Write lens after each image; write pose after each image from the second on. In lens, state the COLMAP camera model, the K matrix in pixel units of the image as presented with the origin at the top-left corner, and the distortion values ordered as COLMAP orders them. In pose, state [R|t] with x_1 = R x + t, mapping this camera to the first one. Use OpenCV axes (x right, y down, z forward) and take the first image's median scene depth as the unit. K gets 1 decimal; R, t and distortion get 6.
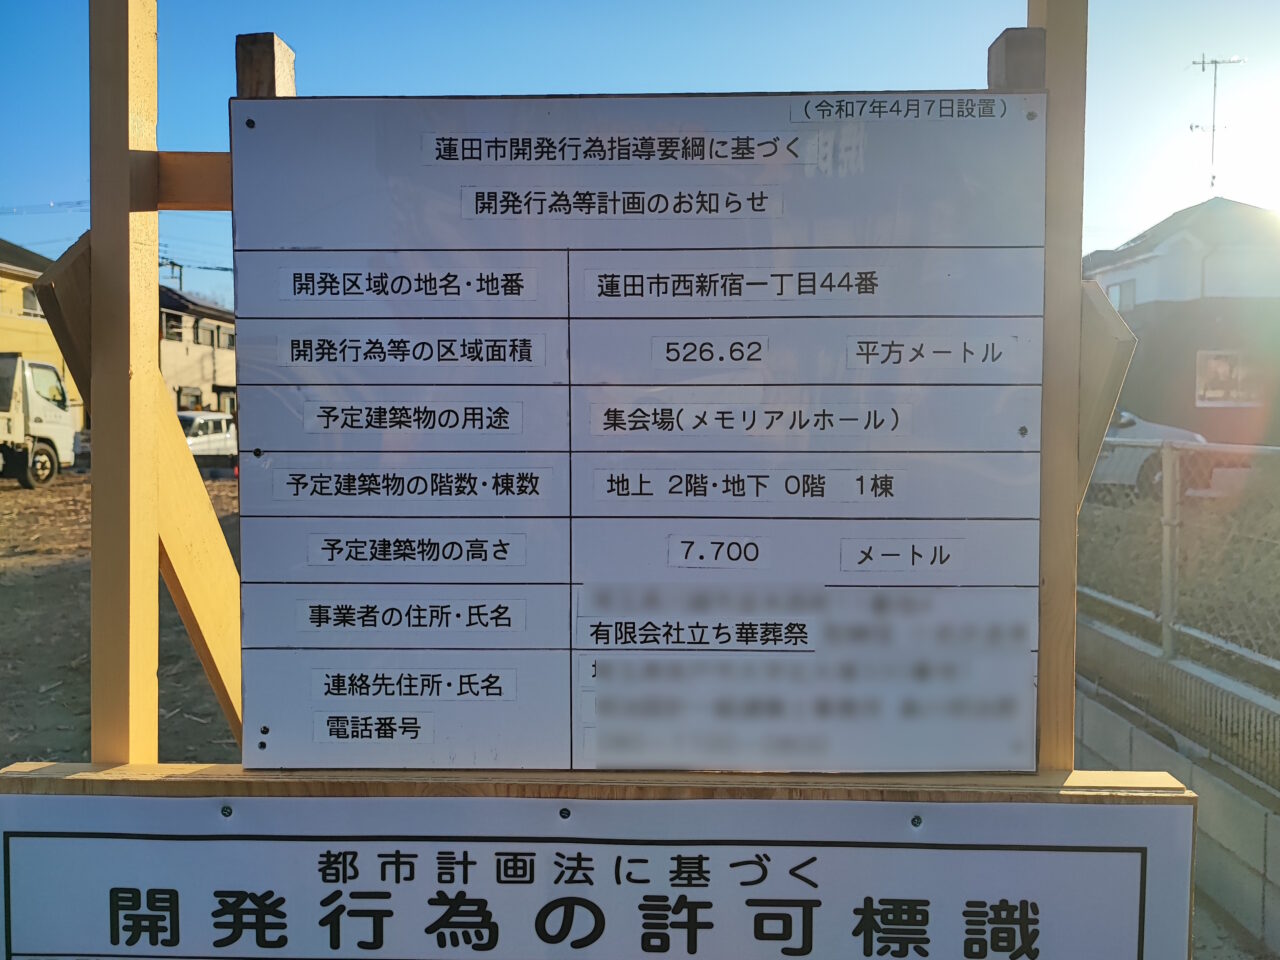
lens RADIAL K [[983.0, 0, 671.0], [0, 983.0, 453.1], [0, 0, 1]] dist [0.056591, -0.069339]
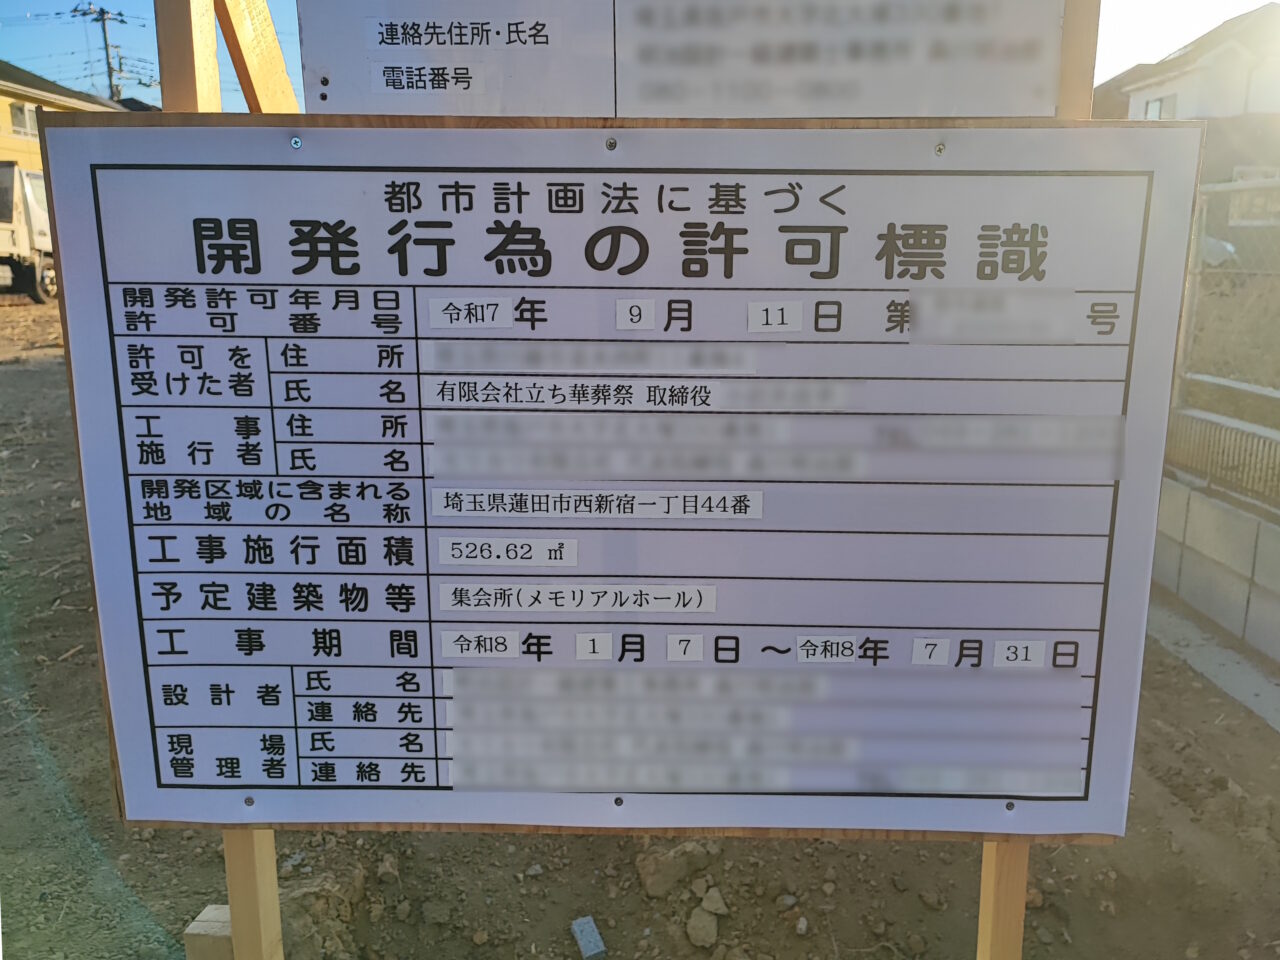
lens RADIAL K [[990.6, 0, 679.1], [0, 990.6, 474.8], [0, 0, 1]] dist [0.020569, -0.015983]
pose [[0.999977, 0.002990, -0.006169, -0.025627], [-0.001844, 0.984027, 0.178012, 0.517727], [0.006602, -0.177996, 0.984009, -0.117432]]
